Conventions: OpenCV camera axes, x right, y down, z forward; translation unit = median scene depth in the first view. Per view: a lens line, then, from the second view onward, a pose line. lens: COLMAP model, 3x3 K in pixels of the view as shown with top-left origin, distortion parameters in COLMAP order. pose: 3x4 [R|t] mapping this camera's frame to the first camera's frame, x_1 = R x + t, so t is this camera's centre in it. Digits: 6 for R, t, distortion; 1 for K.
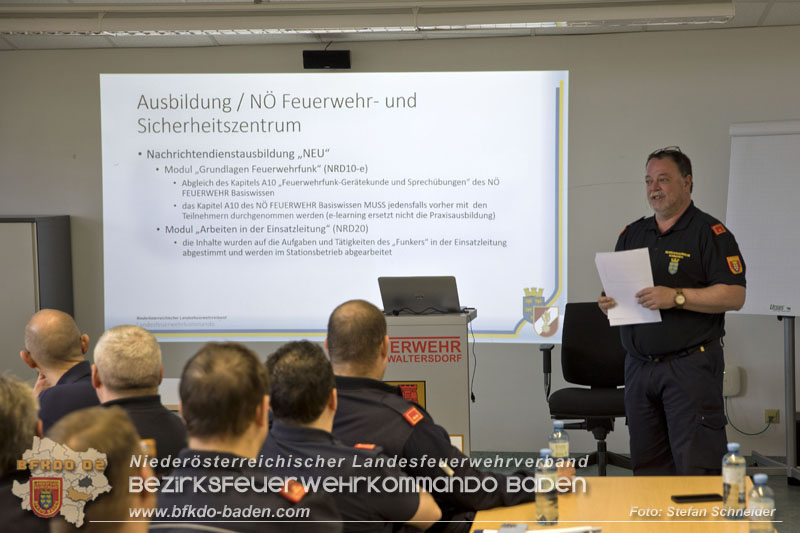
lens RADIAL K [[1398.9, 0, 479.3], [0, 1398.9, 284.7], [0, 0, 1]] dist [0.129068, -0.015328]
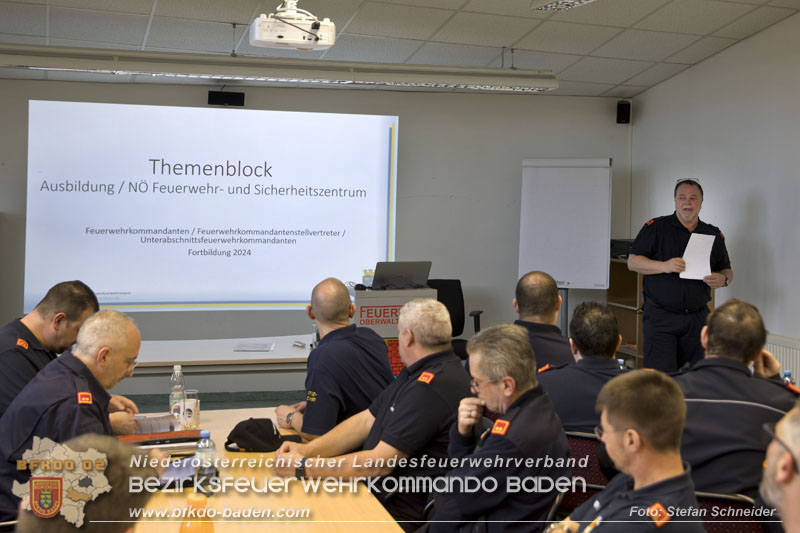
lens RADIAL K [[1020.4, 0, 402.1], [0, 1020.4, 218.8], [0, 0, 1]] dist [0.021606, 0.068477]
pose [[0.935651, 0.015785, 0.352573, -0.289848], [0.000839, 0.998897, -0.046949, -0.000526], [-0.352925, 0.044224, 0.934606, 0.039922]]
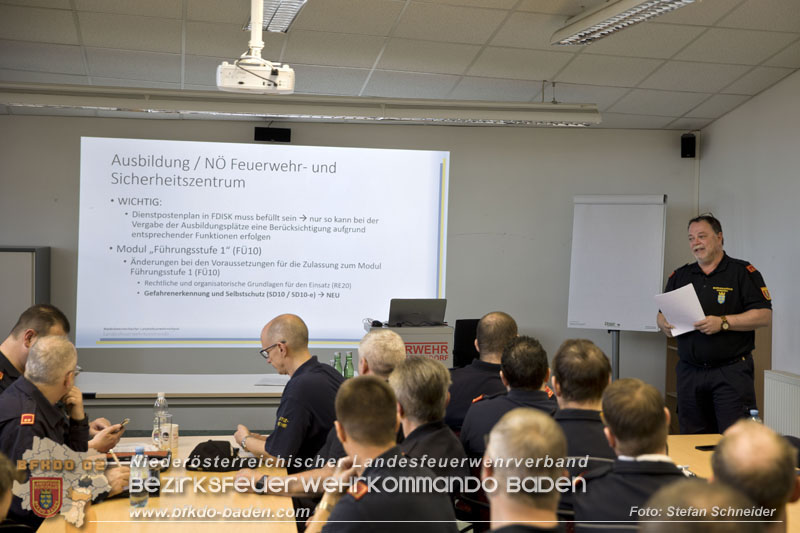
lens RADIAL K [[1114.1, 0, 420.3], [0, 1114.1, 264.7], [0, 0, 1]] dist [0.089861, 0.044722]
pose [[0.970213, 0.021317, 0.241312, -0.223383], [-0.011963, 0.999122, -0.040163, 0.003359], [-0.241956, 0.036080, 0.969616, -0.052909]]
